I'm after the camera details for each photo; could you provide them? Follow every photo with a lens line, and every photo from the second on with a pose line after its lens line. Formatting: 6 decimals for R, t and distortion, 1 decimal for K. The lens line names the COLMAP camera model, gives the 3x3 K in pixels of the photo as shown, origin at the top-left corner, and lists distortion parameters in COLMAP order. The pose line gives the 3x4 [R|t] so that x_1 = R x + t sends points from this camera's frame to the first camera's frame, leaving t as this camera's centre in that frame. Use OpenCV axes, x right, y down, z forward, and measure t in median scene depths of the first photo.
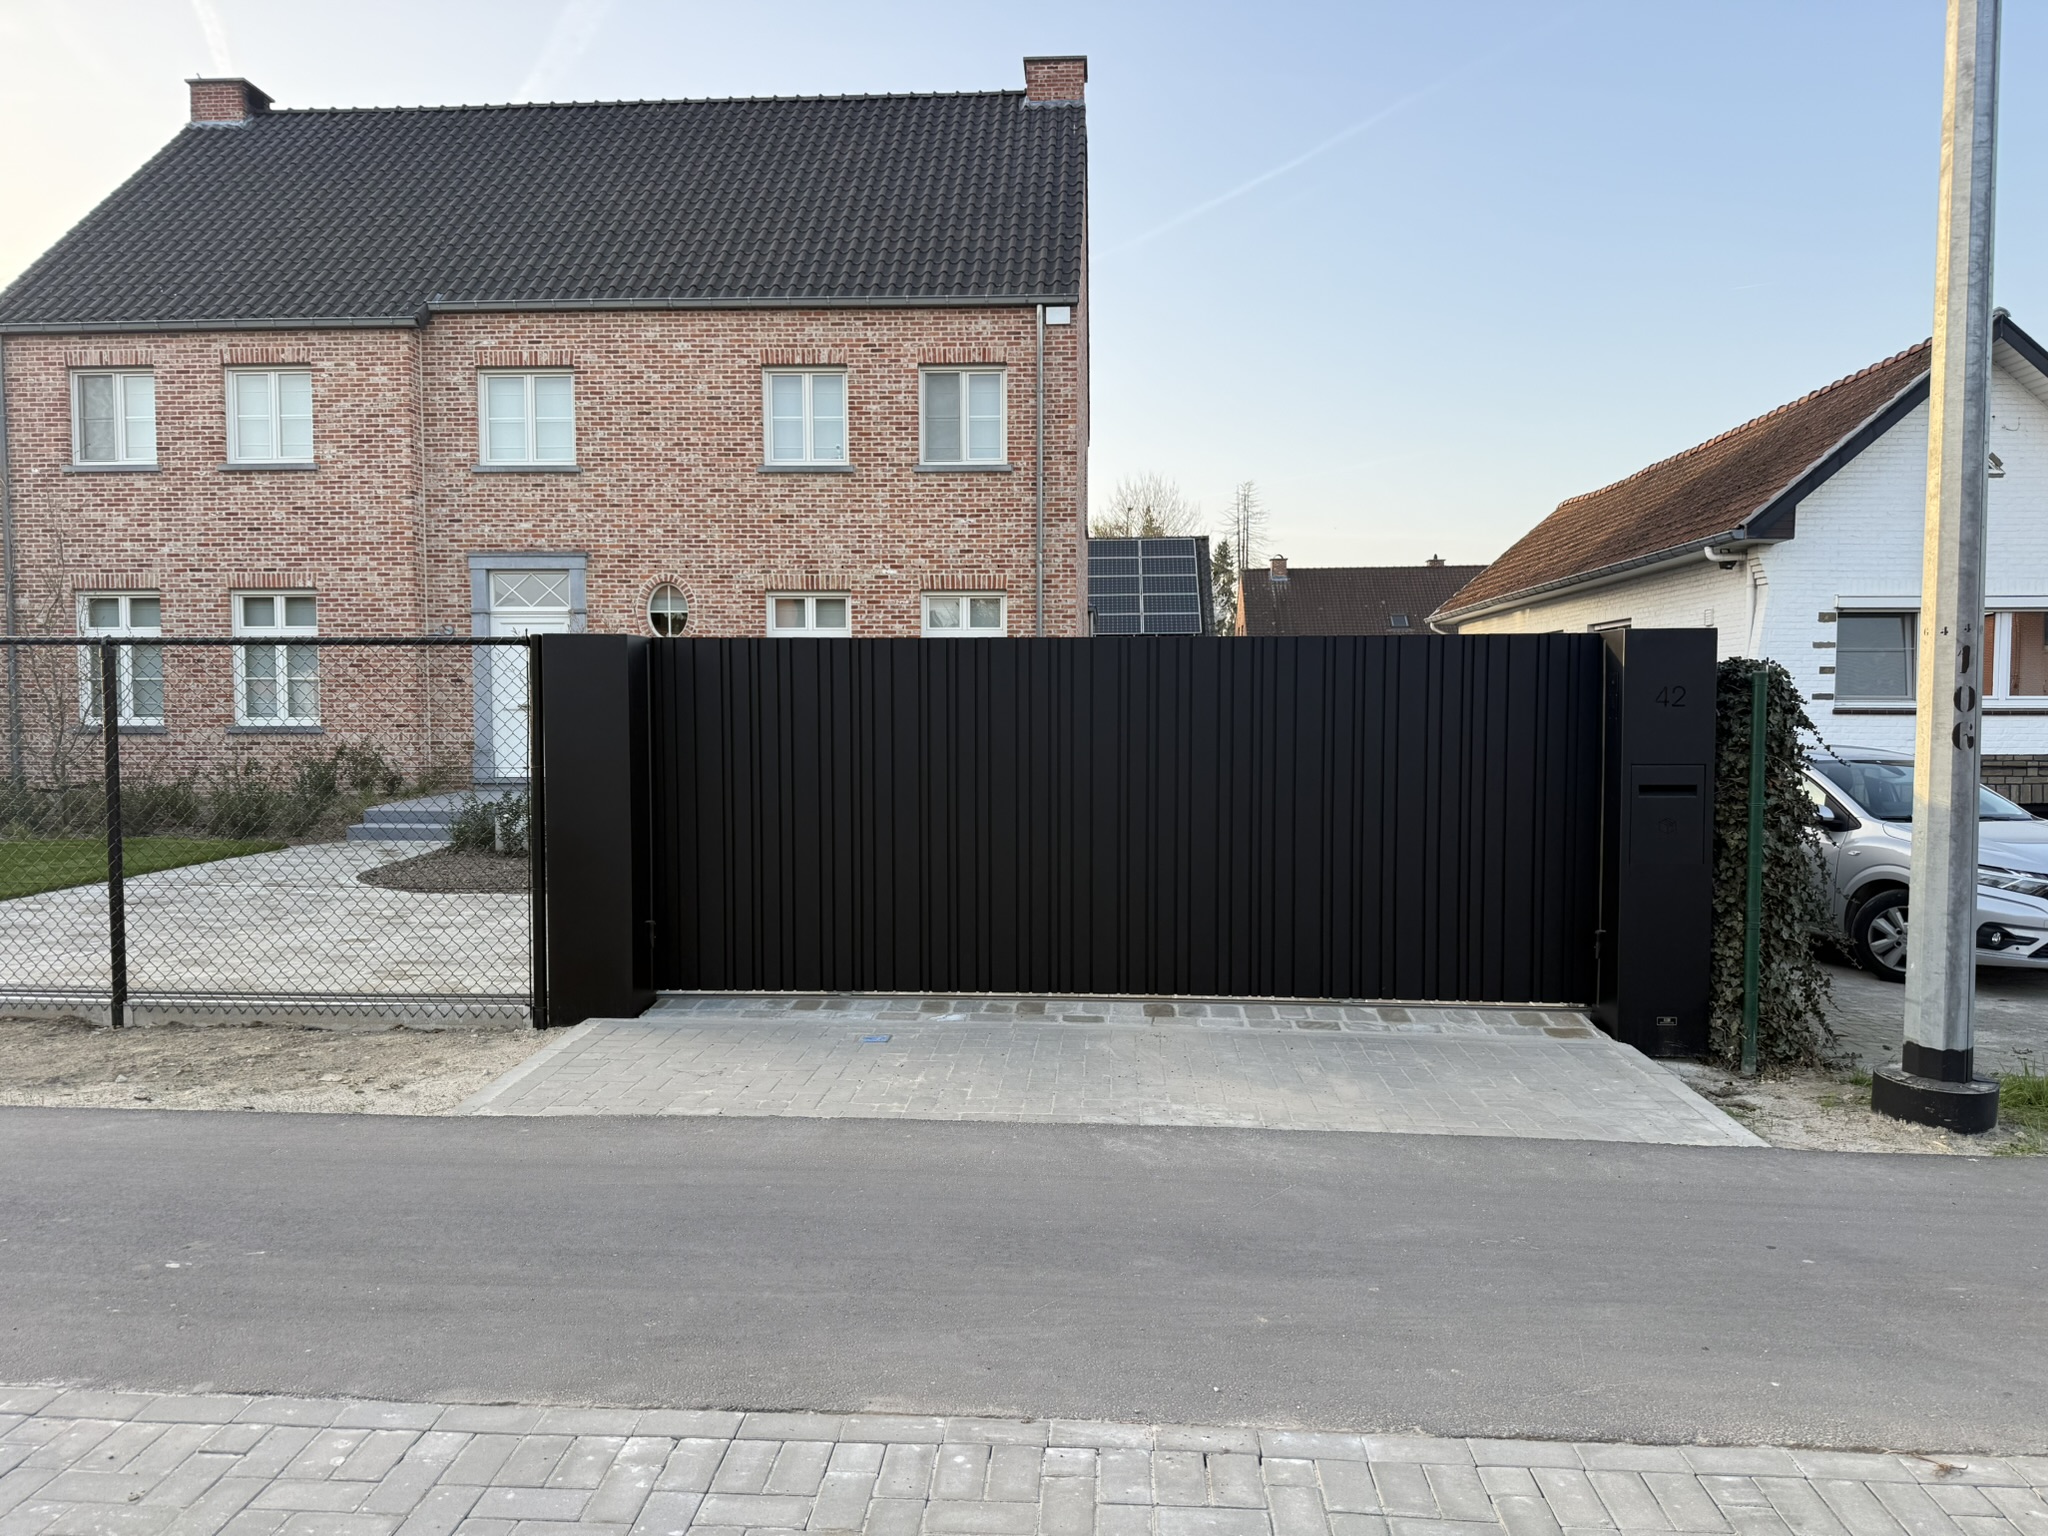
lens RADIAL K [[1431.2, 0, 1024.0], [0, 1431.2, 768.0], [0, 0, 1]] dist [0.047418, -0.065915]
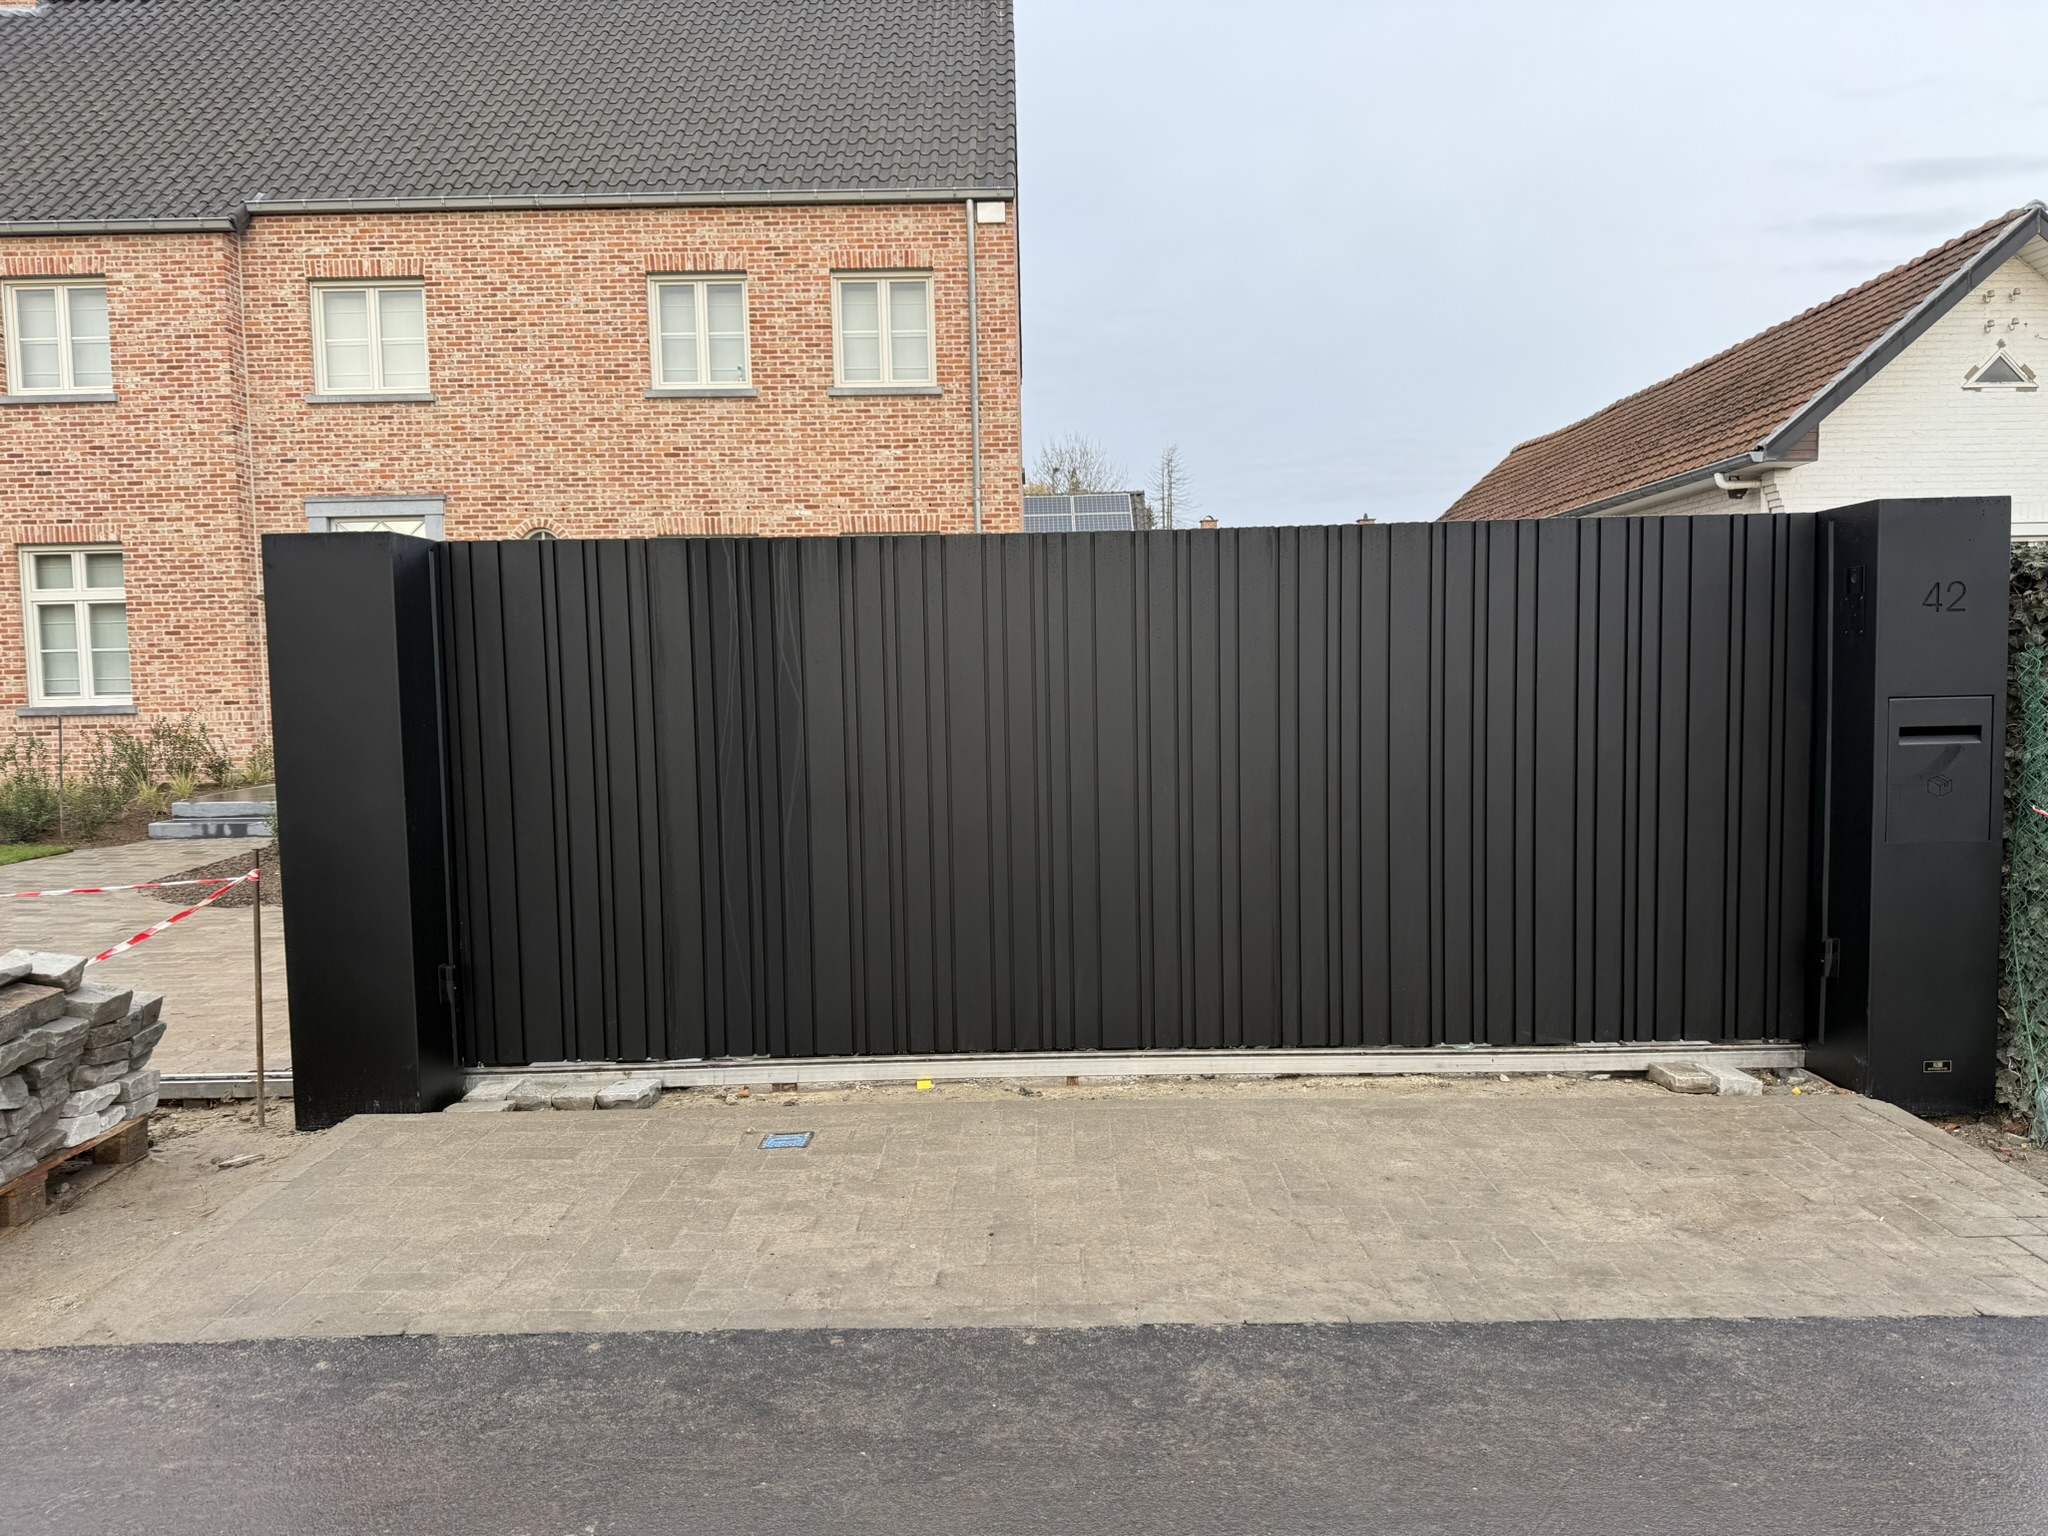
lens RADIAL K [[1440.2, 0, 1033.8], [0, 1440.2, 767.9], [0, 0, 1]] dist [0.005992, -0.008656]
pose [[0.998001, -0.023919, 0.058505, -0.009378], [0.022795, 0.999544, 0.019803, 0.003009], [-0.058952, -0.018430, 0.998091, 0.122122]]
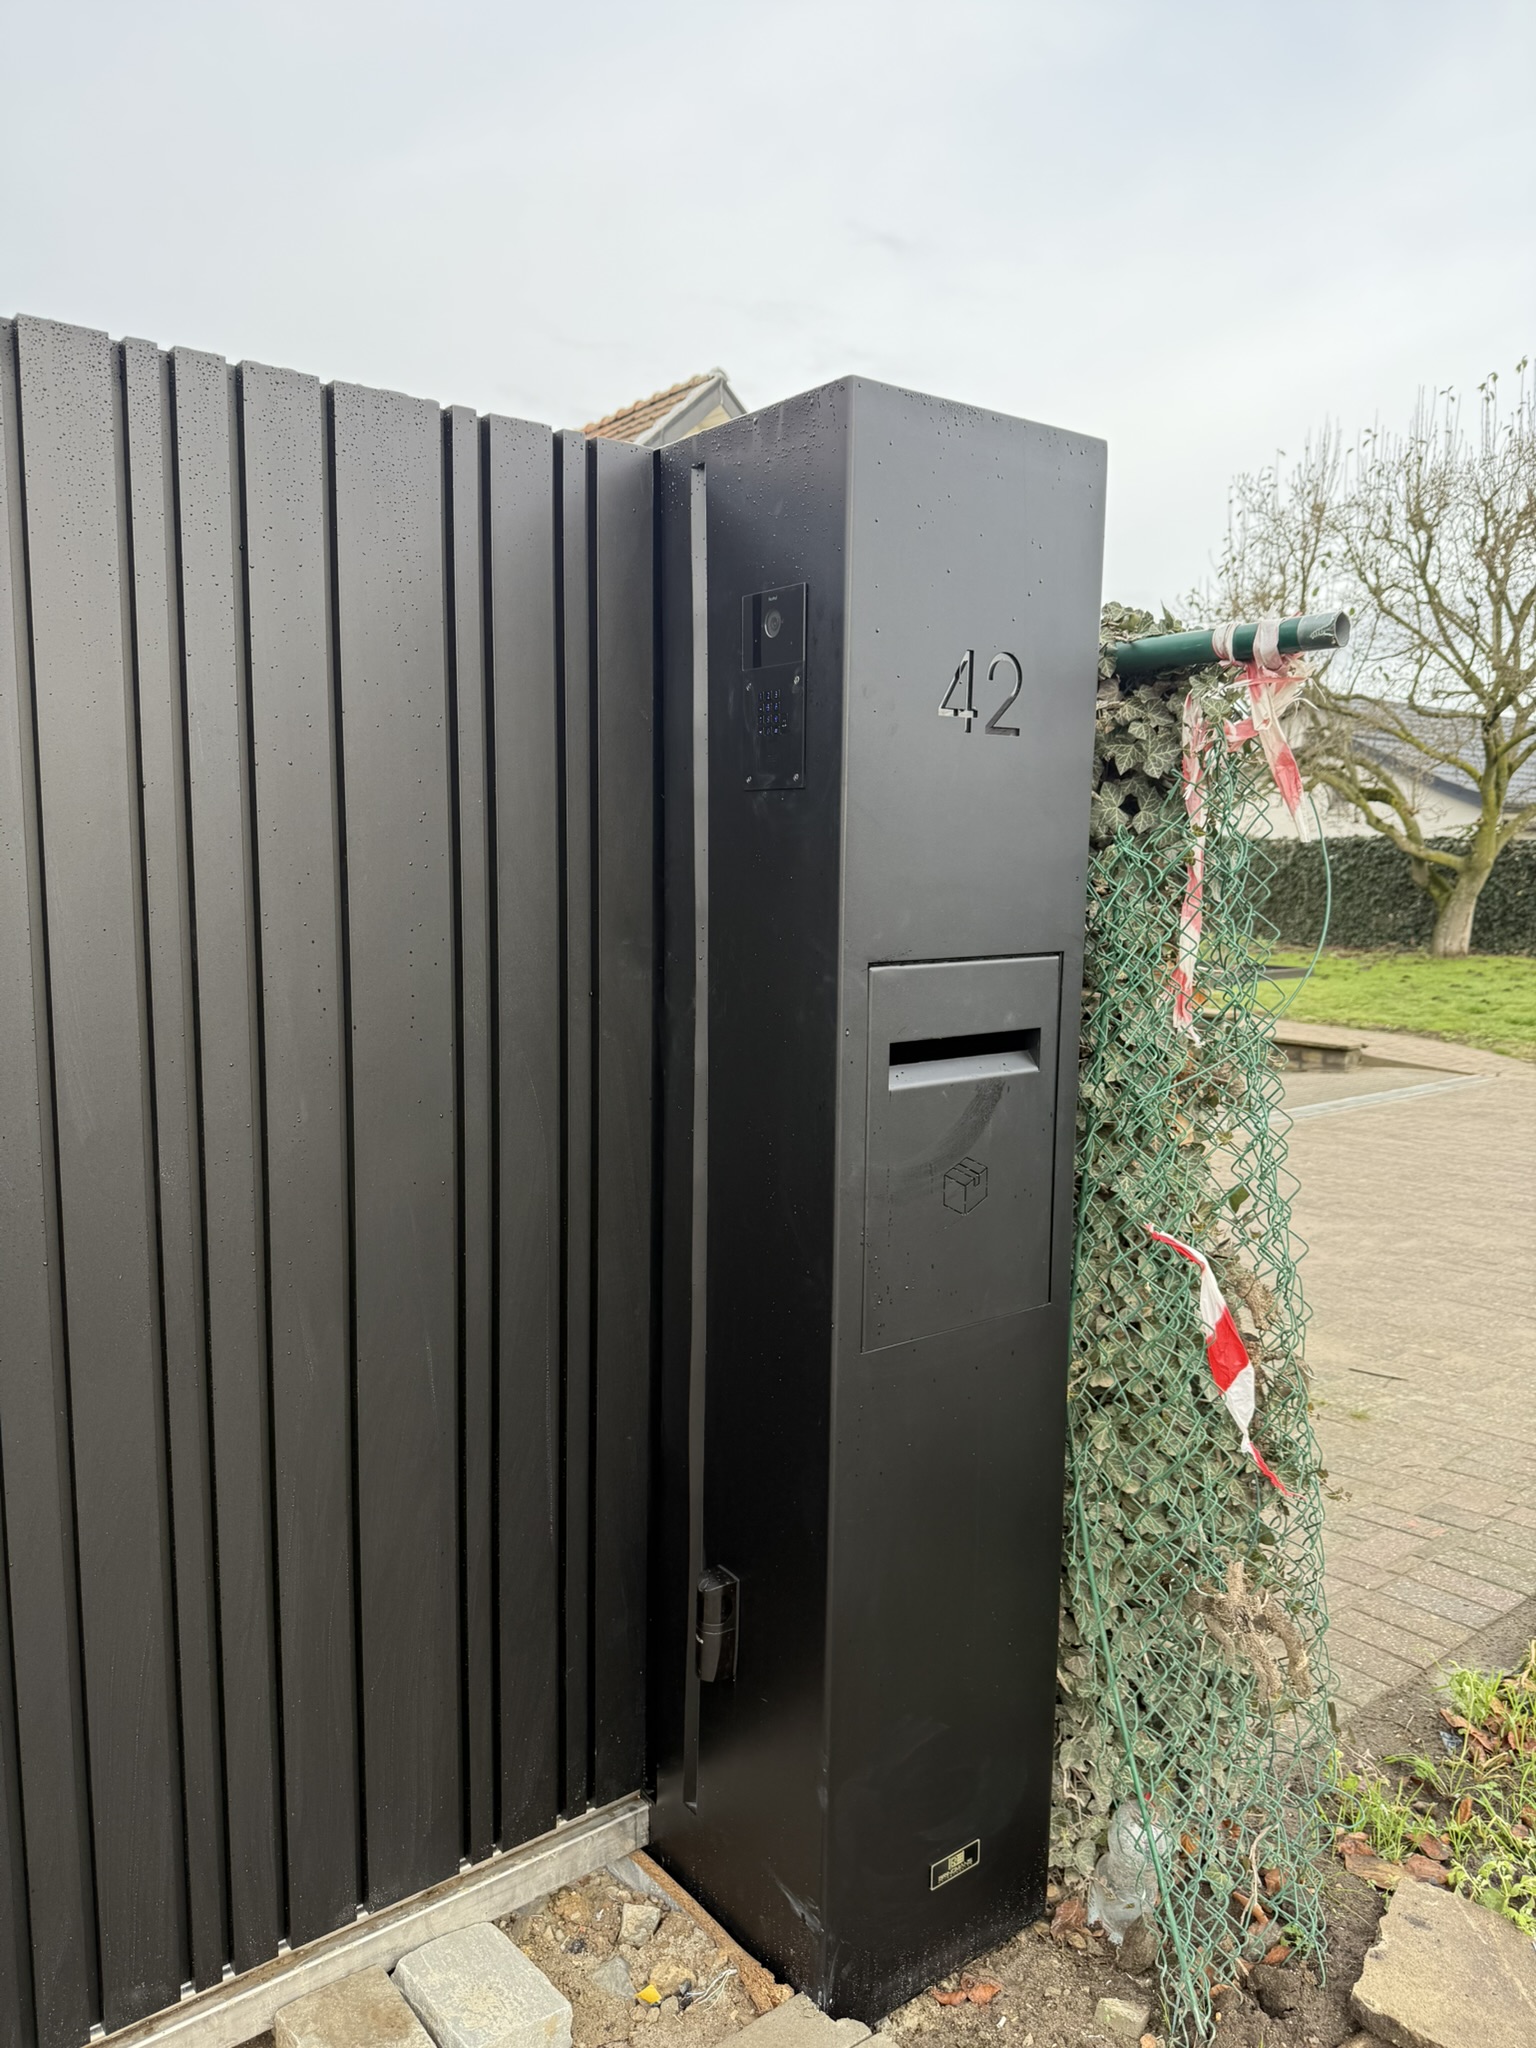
lens RADIAL K [[1431.2, 0, 768.0], [0, 1431.2, 1024.0], [0, 0, 1]] dist [0.047418, -0.065915]
pose [[0.741755, -0.075883, 0.666364, 0.088376], [0.021596, 0.995766, 0.089355, -0.005175], [-0.670323, -0.051889, 0.740253, 0.299823]]
